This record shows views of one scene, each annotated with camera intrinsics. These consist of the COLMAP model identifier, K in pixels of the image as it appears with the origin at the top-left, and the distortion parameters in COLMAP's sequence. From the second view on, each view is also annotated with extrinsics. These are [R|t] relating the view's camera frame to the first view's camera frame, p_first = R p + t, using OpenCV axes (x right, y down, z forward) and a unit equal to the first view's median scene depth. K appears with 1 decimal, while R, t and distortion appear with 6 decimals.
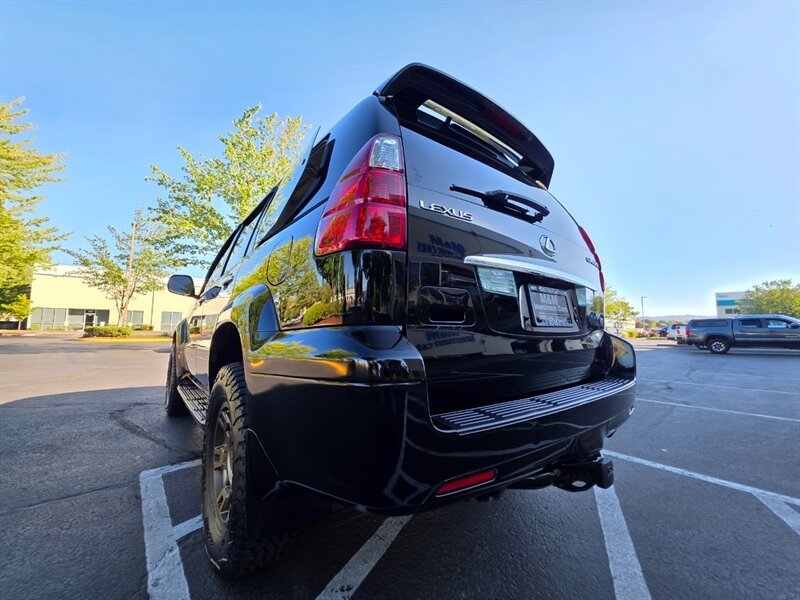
lens RADIAL K [[315.0, 0, 395.9], [0, 315.0, 299.8], [0, 0, 1]] dist [0.001340, 0.000337]
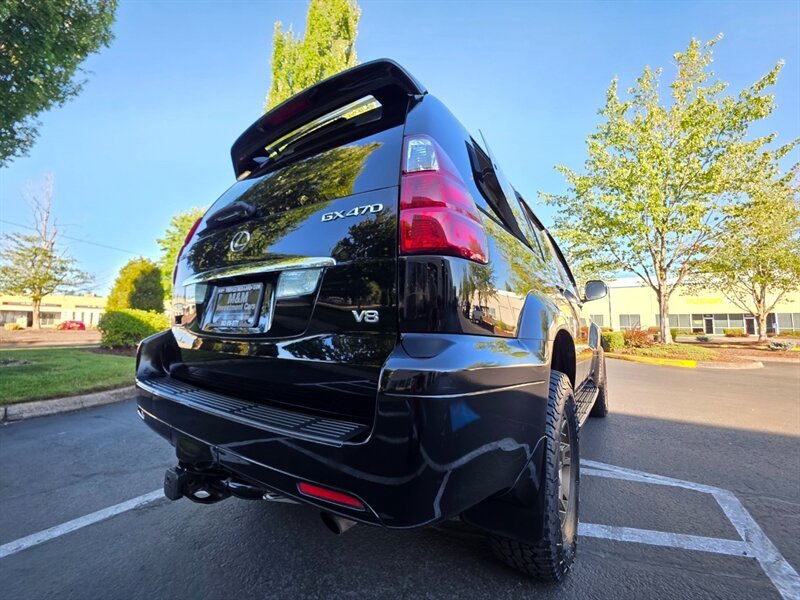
lens RADIAL K [[318.0, 0, 403.3], [0, 318.0, 301.1], [0, 0, 1]] dist [0.002420, 0.000466]
pose [[0.300636, -0.082745, -0.950143, 0.146016], [0.080275, 0.994890, -0.061242, 0.009969], [0.950355, -0.057861, 0.305742, 0.112275]]
